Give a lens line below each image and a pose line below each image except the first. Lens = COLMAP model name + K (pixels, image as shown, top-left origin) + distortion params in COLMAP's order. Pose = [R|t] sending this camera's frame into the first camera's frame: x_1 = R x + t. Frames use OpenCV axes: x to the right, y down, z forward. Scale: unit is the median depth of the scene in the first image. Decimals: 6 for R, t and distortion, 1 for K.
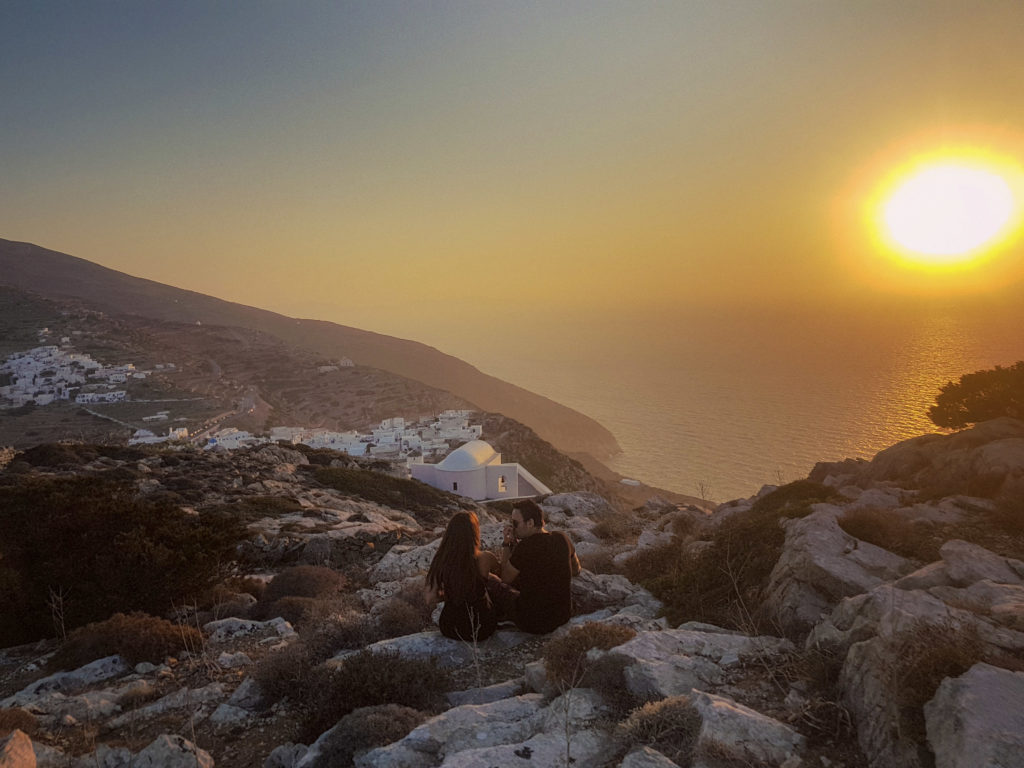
lens RADIAL K [[768.4, 0, 477.4], [0, 768.4, 384.7], [0, 0, 1]] dist [0.005858, -0.044322]
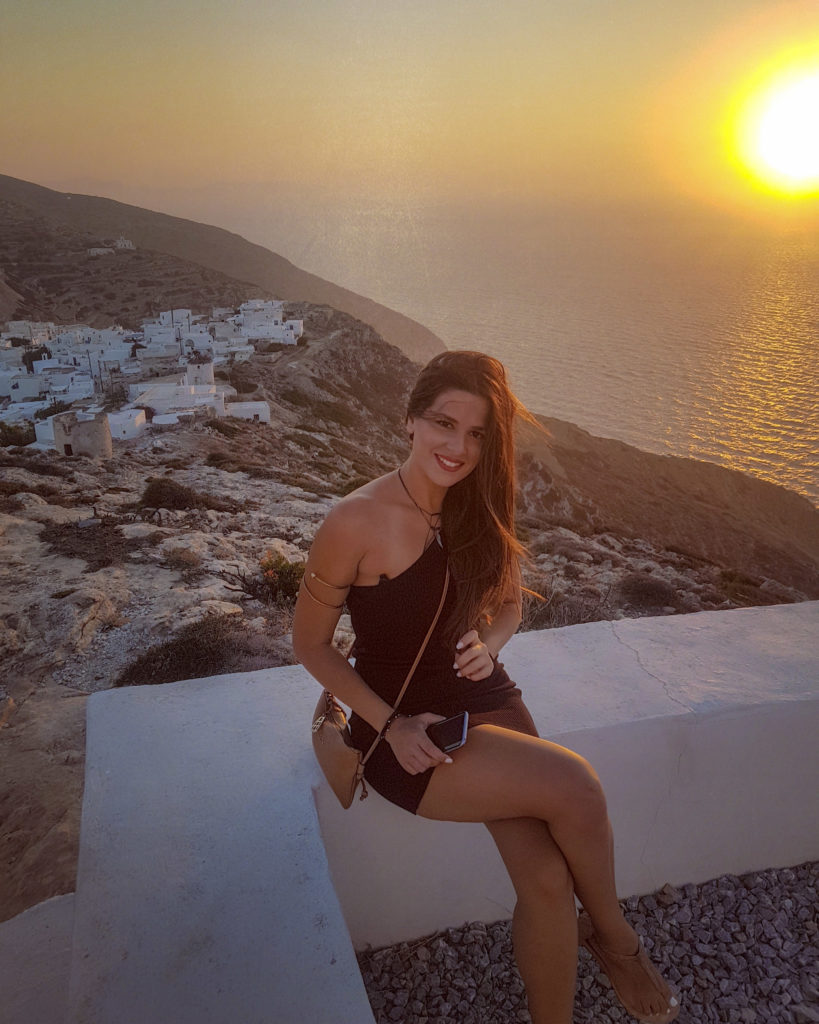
lens RADIAL K [[825.6, 0, 418.7], [0, 825.6, 495.9], [0, 0, 1]] dist [-0.023901, -0.029687]
pose [[0.988455, -0.005679, 0.151408, -0.001849], [-0.031459, 0.969827, 0.241756, 0.010645], [-0.148213, -0.243728, 0.958452, 0.105561]]
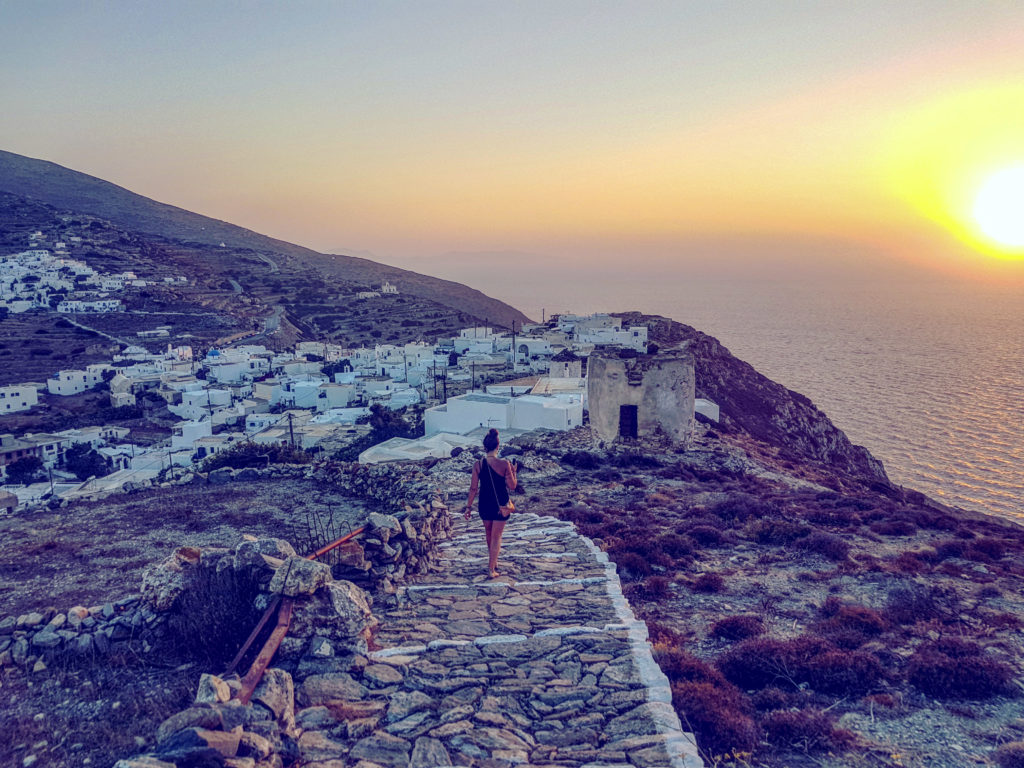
lens RADIAL K [[768.4, 0, 482.2], [0, 768.4, 387.4], [0, 0, 1]] dist [0.005858, -0.044322]
pose [[0.998642, 0.041300, -0.031744, -0.044152], [-0.039353, 0.997441, 0.059695, 0.030320], [0.034128, -0.058365, 0.997712, 0.177012]]
